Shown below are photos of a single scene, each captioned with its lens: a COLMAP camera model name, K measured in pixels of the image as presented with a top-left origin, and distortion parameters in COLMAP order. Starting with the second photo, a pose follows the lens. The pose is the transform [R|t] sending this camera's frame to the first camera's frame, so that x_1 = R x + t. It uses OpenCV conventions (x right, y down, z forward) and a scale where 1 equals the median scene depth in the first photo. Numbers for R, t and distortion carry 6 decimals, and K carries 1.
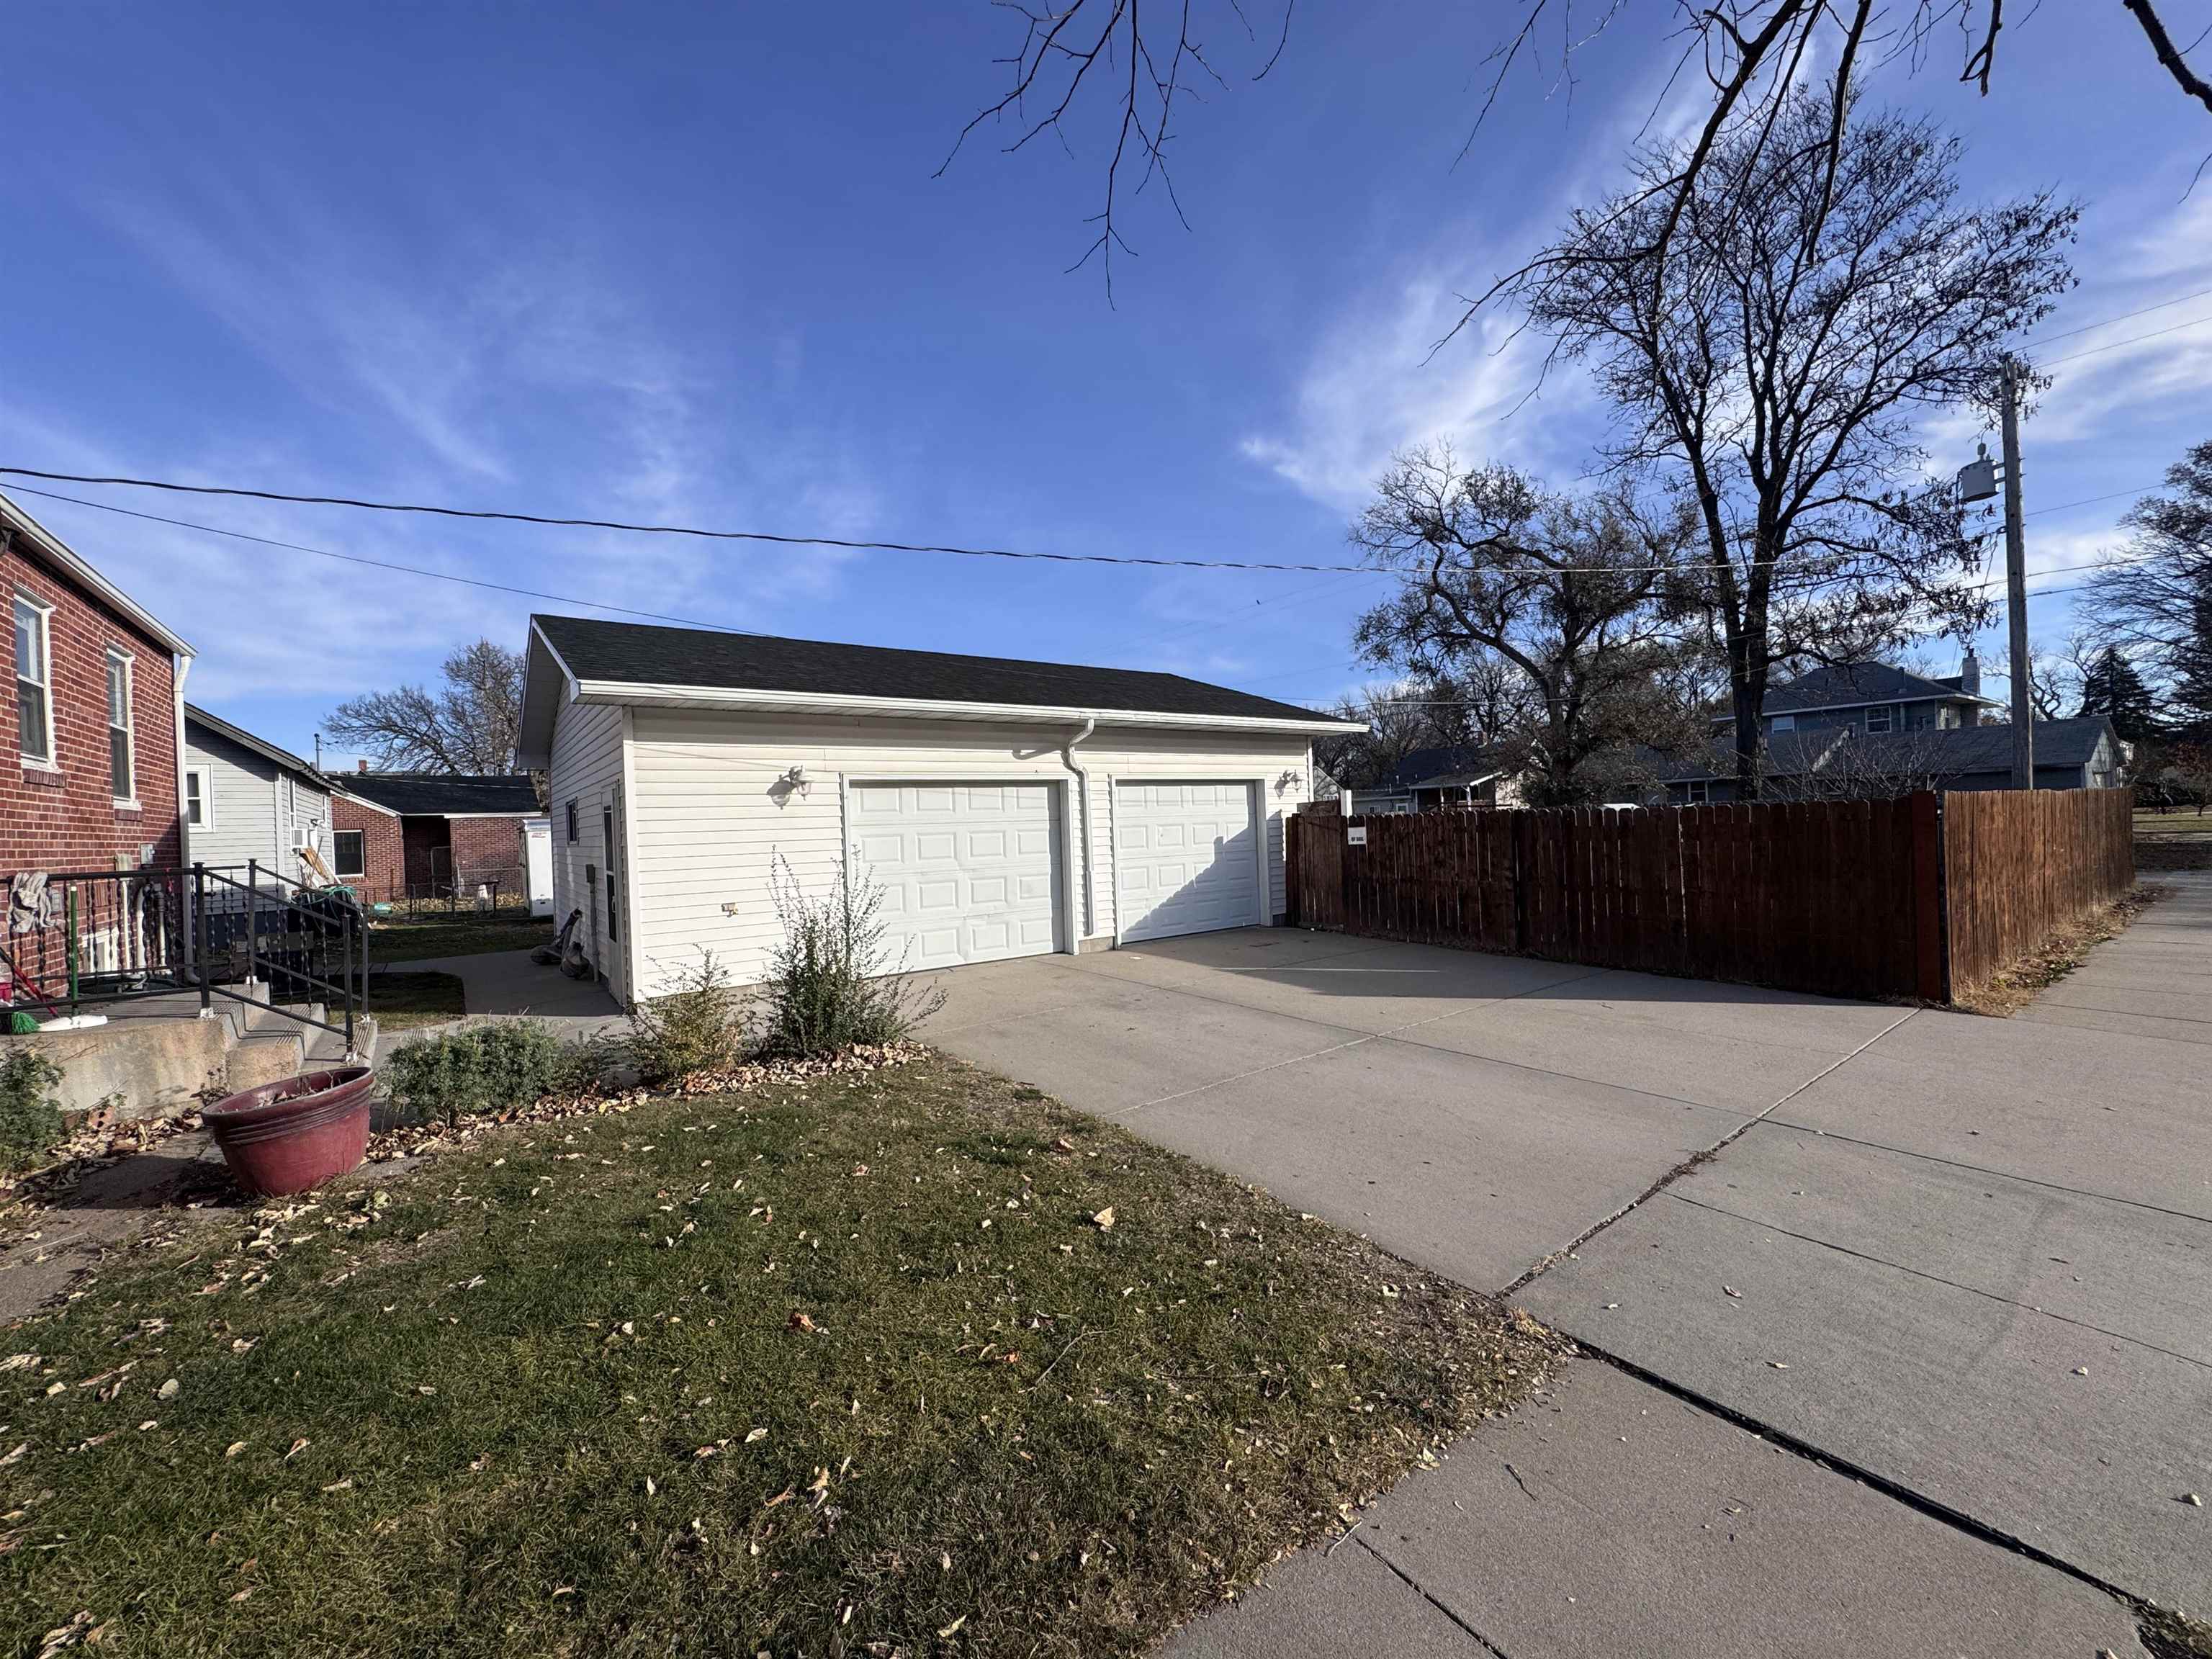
lens RADIAL K [[882.7, 0, 1106.0], [0, 882.7, 829.5], [0, 0, 1]] dist [0.031673, -0.000051]
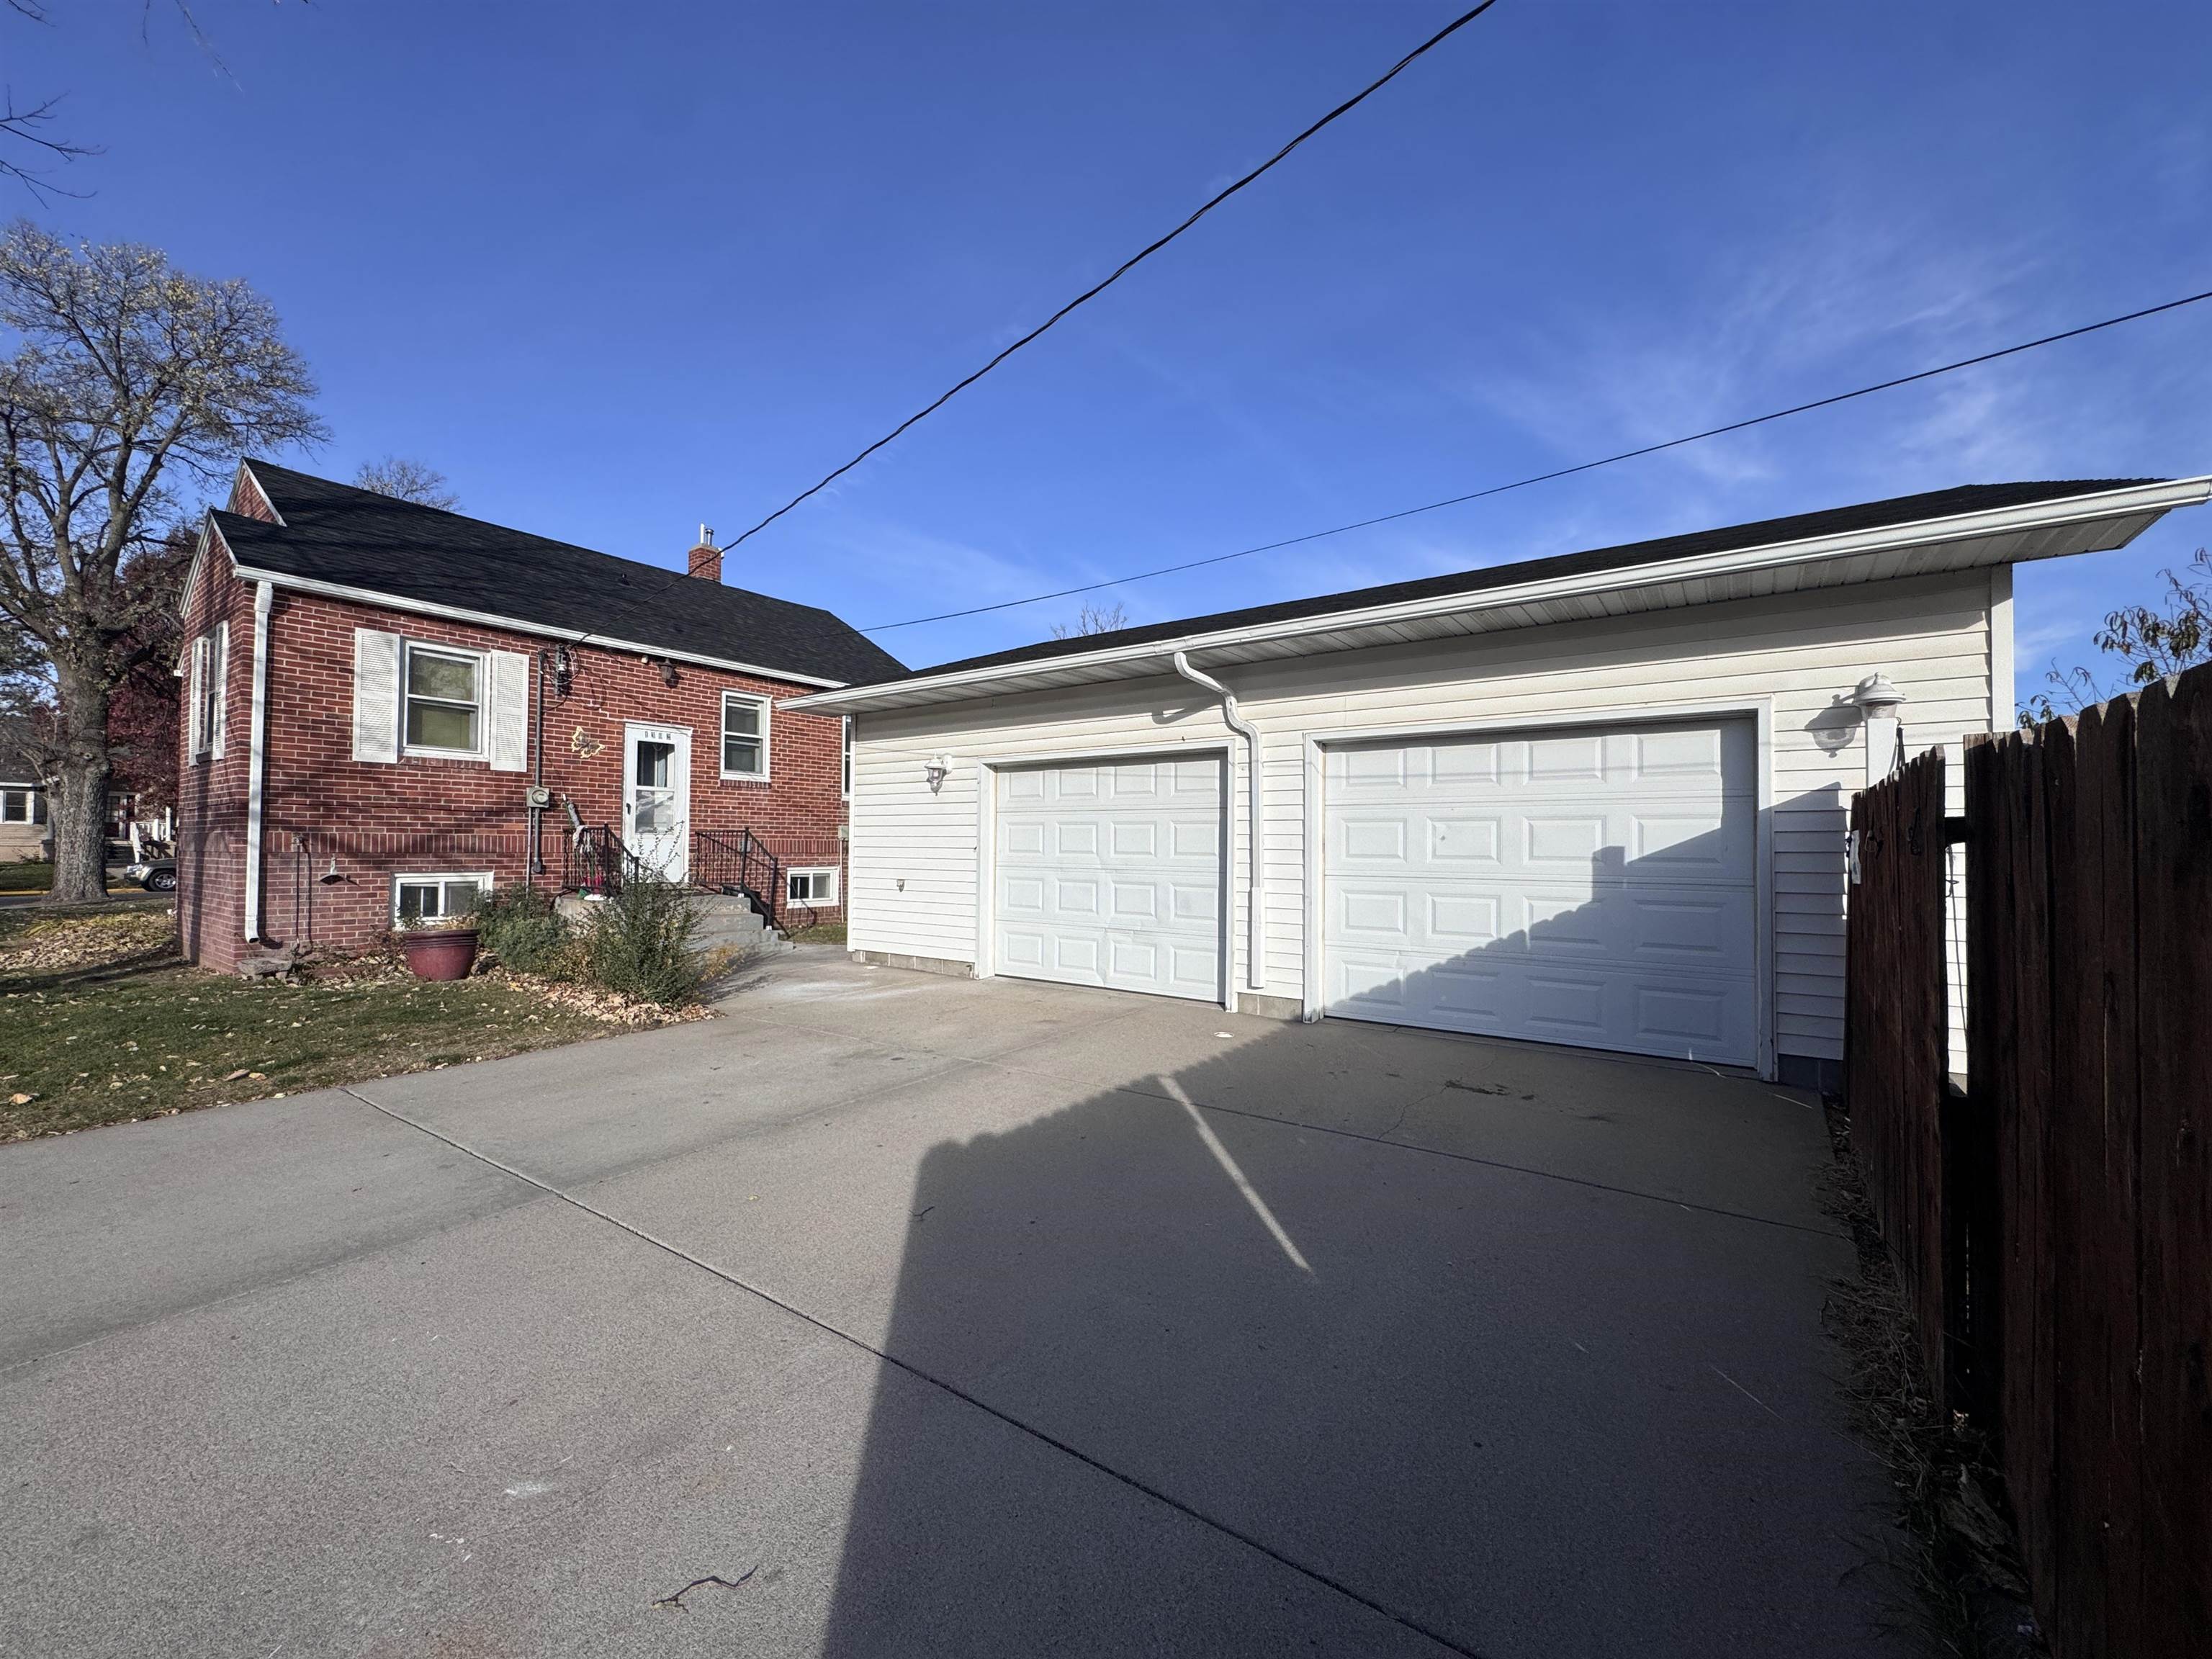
lens RADIAL K [[874.7, 0, 1106.0], [0, 874.7, 829.5], [0, 0, 1]] dist [-0.024025, -0.000080]
pose [[0.305860, 0.021059, -0.951844, 0.536769], [-0.022158, 0.999642, 0.014996, -0.001976], [0.951819, 0.016504, 0.306217, 0.687500]]
